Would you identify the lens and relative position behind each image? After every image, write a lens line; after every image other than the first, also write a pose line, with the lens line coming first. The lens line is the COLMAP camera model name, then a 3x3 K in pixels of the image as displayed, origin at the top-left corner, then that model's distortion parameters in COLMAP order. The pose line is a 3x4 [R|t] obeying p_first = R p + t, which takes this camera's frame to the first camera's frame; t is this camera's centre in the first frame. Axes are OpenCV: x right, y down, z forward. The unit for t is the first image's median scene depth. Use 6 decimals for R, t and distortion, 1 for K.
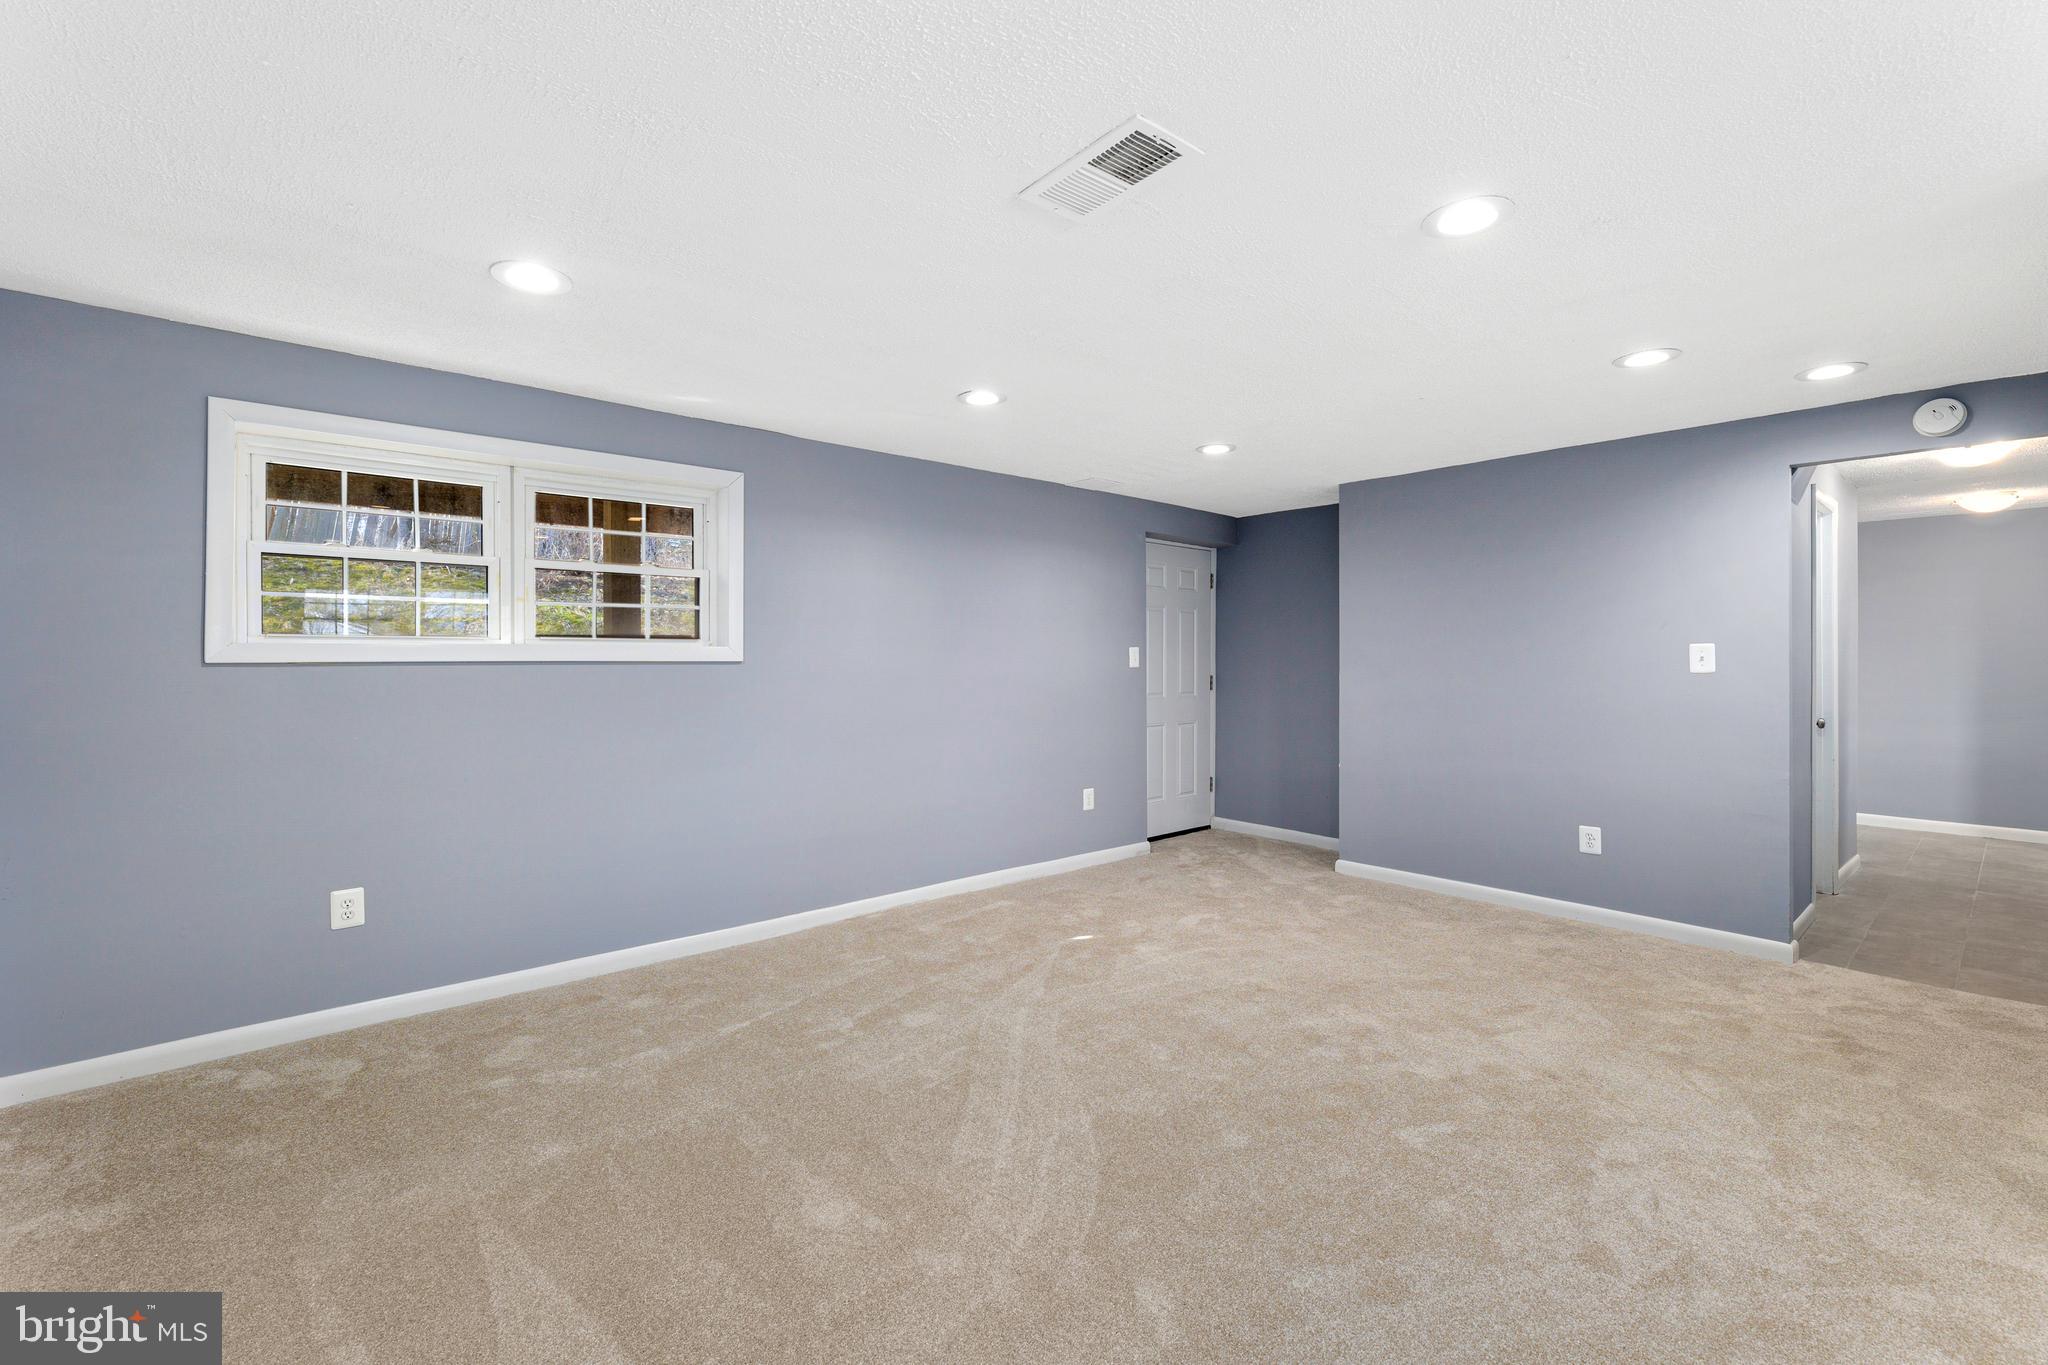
lens RADIAL K [[849.6, 0, 1021.0], [0, 849.6, 671.8], [0, 0, 1]] dist [-0.000475, -0.000603]
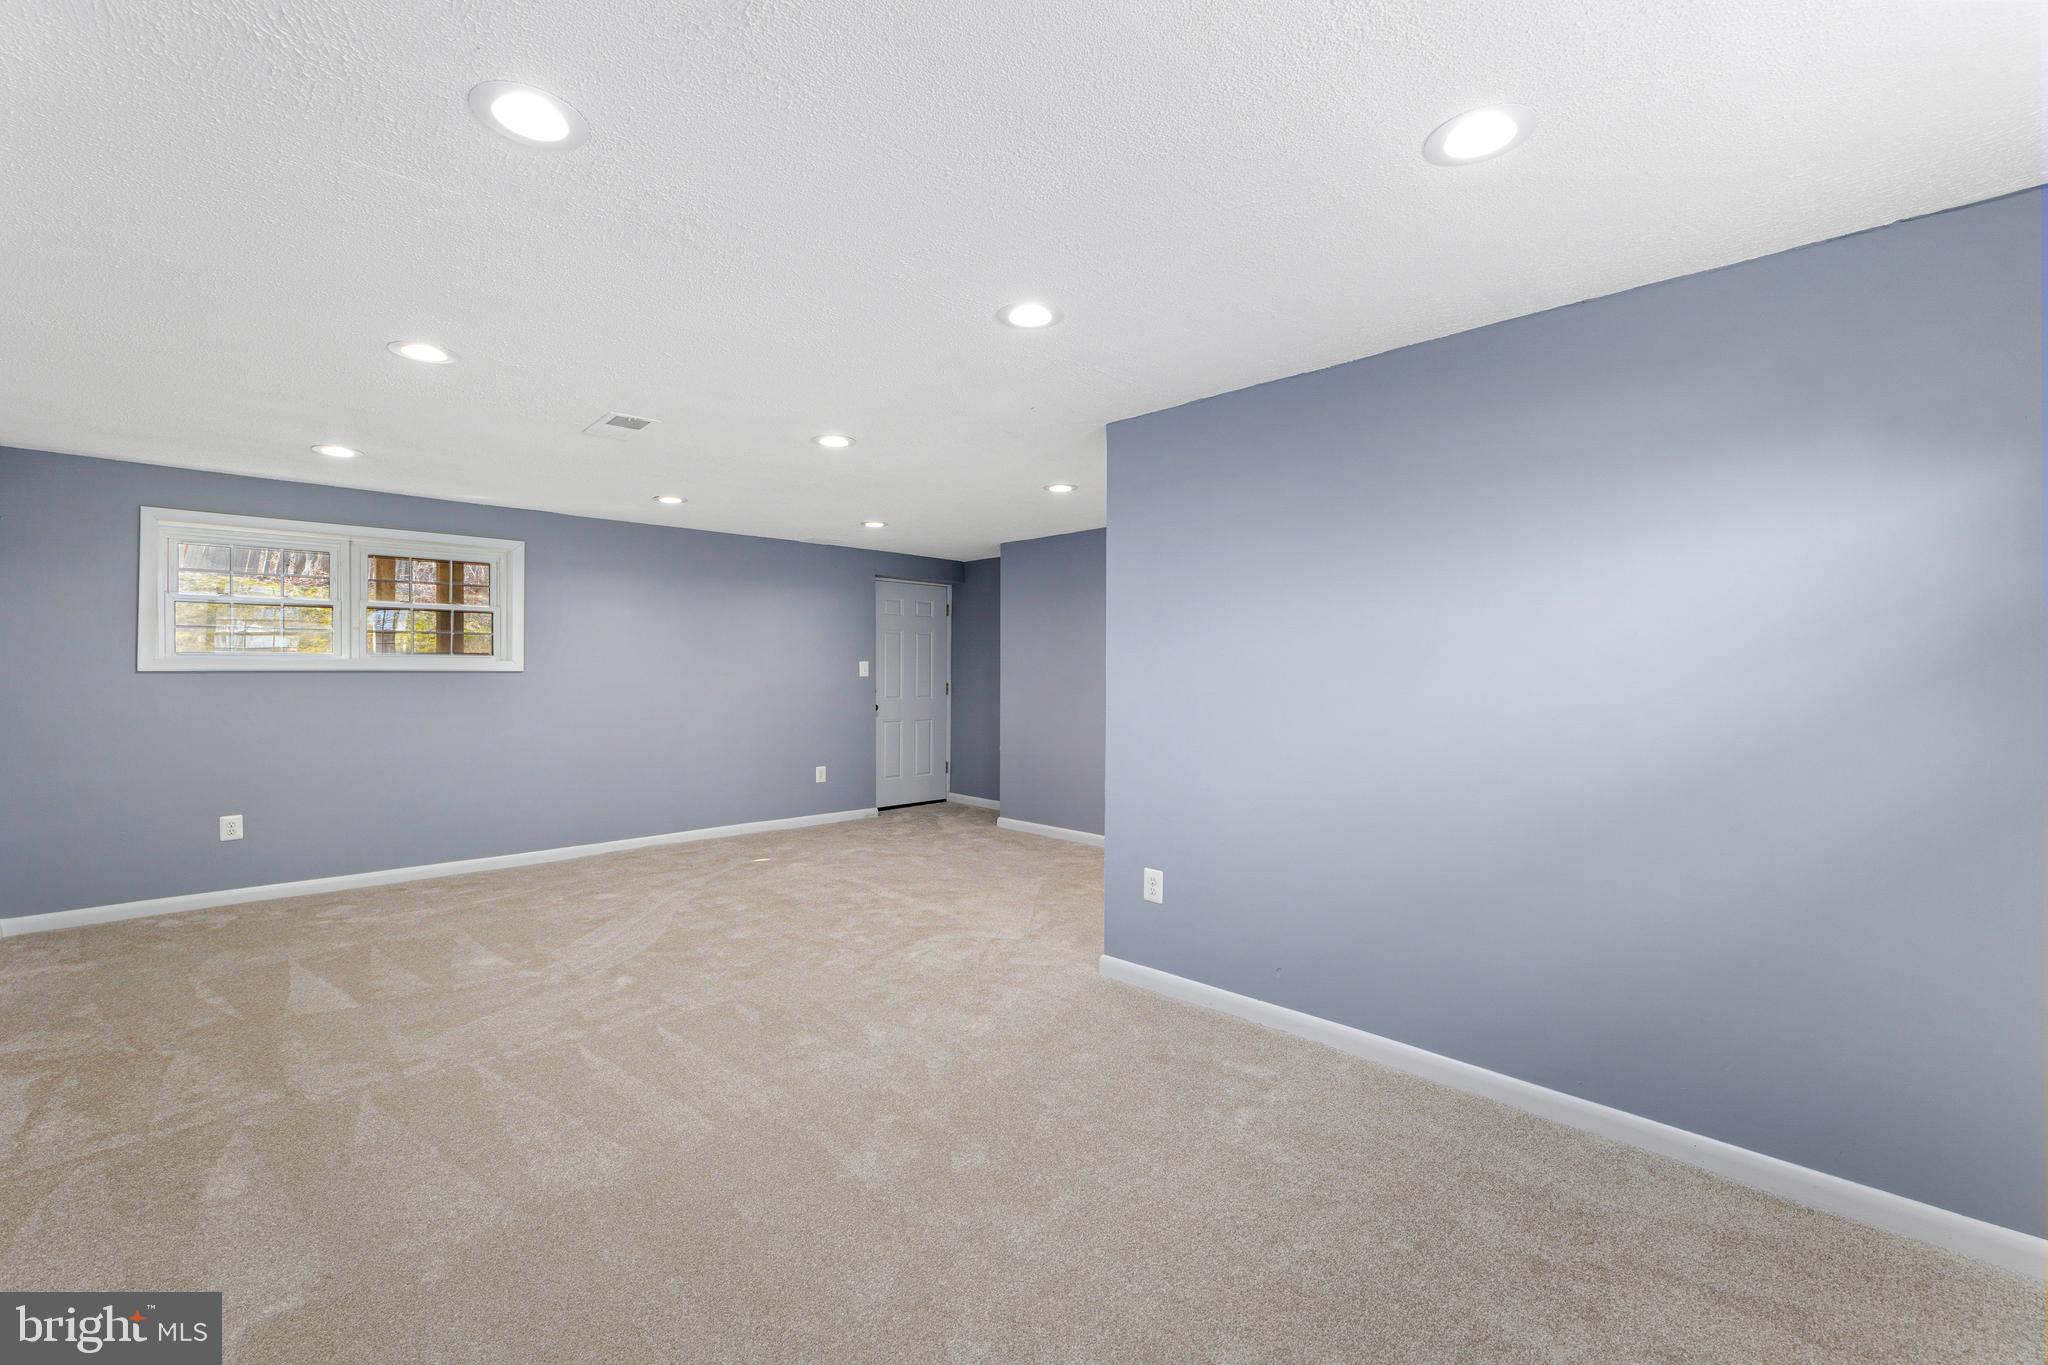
lens RADIAL K [[831.4, 0, 999.2], [0, 831.4, 679.9], [0, 0, 1]] dist [0.000650, 0.000271]
pose [[0.998839, 0.001853, 0.048134, 0.415786], [-0.001700, 0.999993, -0.003212, 0.005585], [-0.048139, 0.003127, 0.998836, -0.457811]]
